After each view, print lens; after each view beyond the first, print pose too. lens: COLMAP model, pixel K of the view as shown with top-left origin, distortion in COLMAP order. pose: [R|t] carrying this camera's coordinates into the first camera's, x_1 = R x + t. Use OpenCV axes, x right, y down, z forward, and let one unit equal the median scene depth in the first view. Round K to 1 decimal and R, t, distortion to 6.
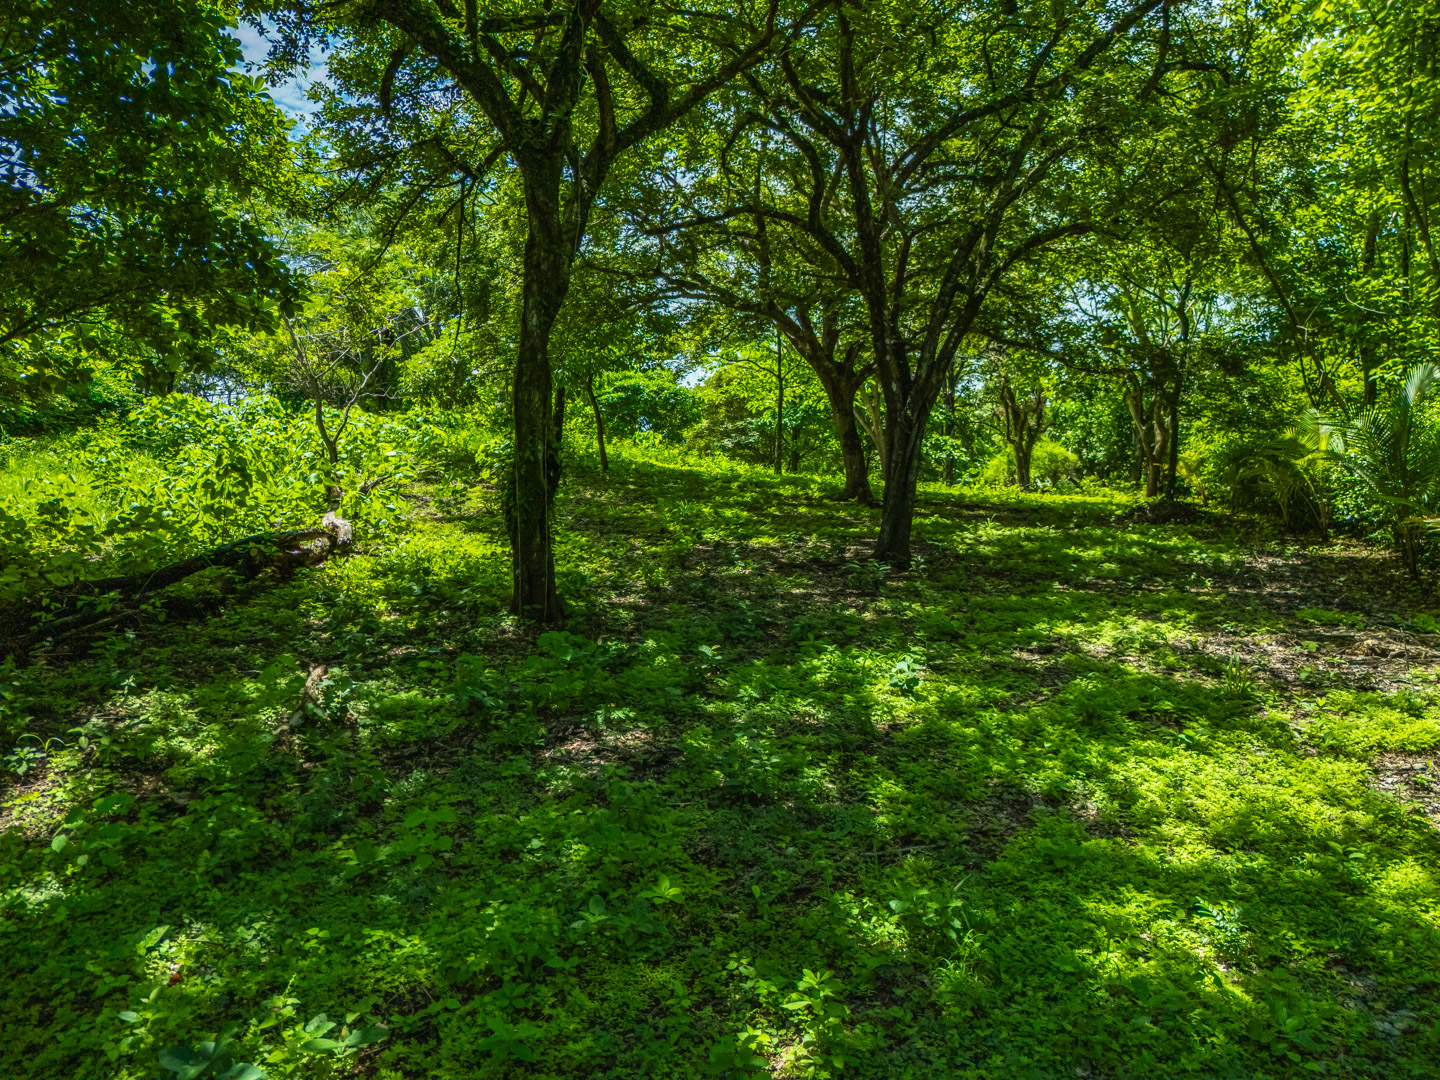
lens RADIAL K [[970.4, 0, 720.0], [0, 970.4, 540.0], [0, 0, 1]] dist [0.020877, -0.001462]
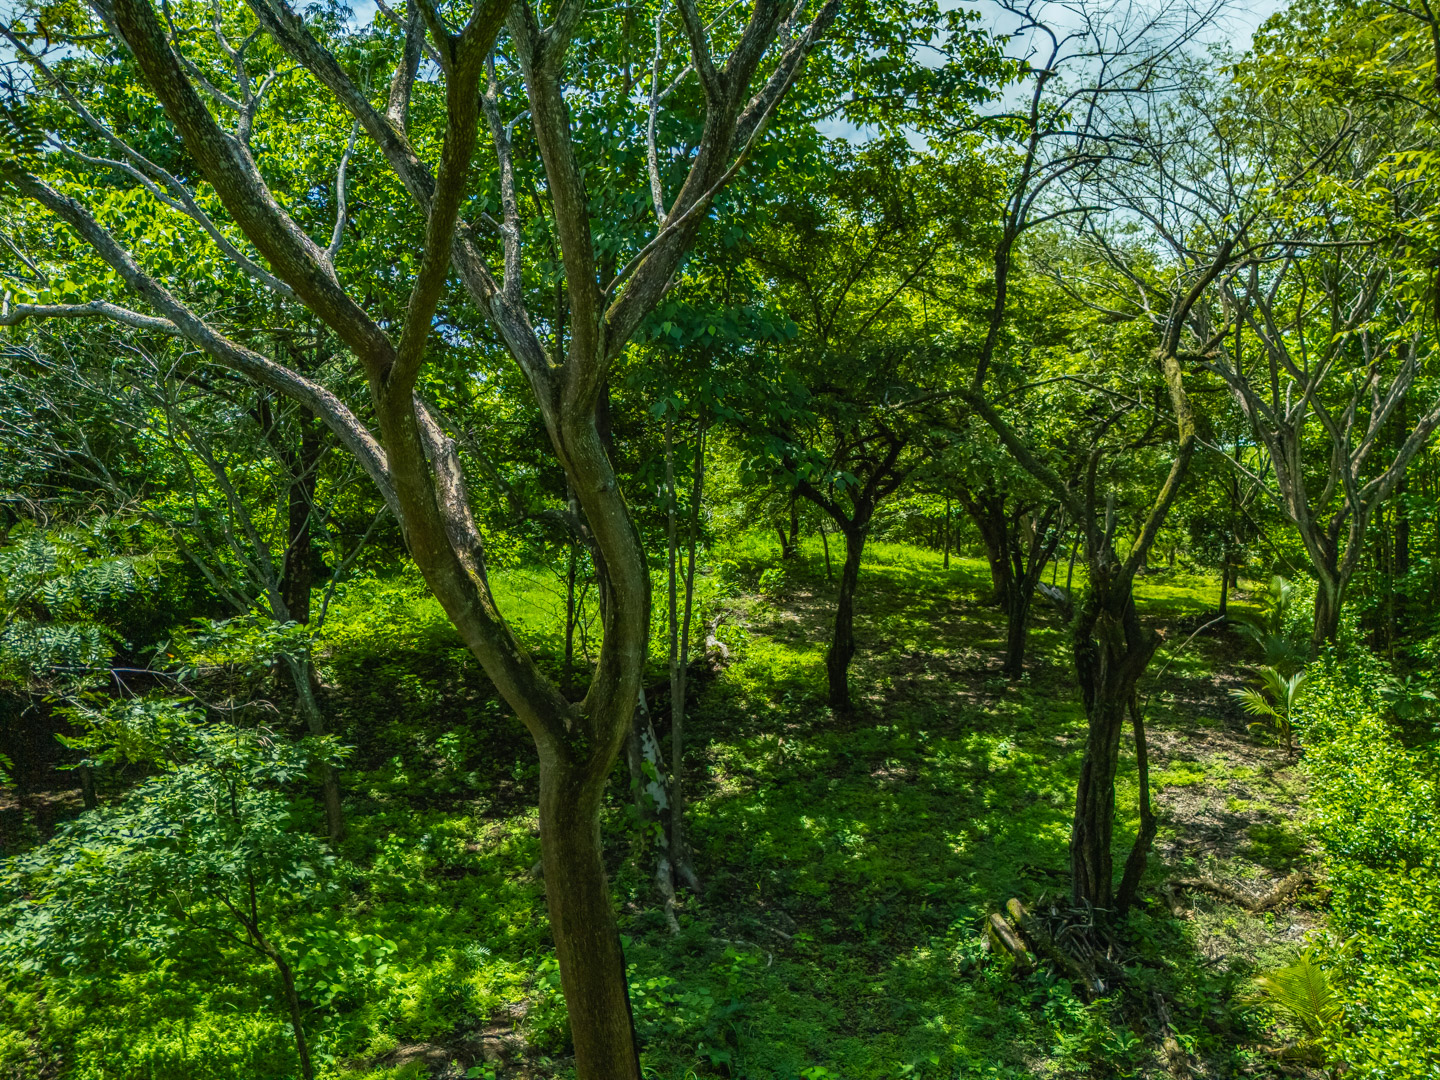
lens RADIAL K [[973.8, 0, 720.0], [0, 973.8, 540.0], [0, 0, 1]] dist [-0.007750, -0.001676]
pose [[0.986853, 0.001270, -0.161617, -0.087933], [-0.001461, 0.999998, -0.001066, -0.269437], [0.161615, 0.001289, 0.986853, -1.091758]]
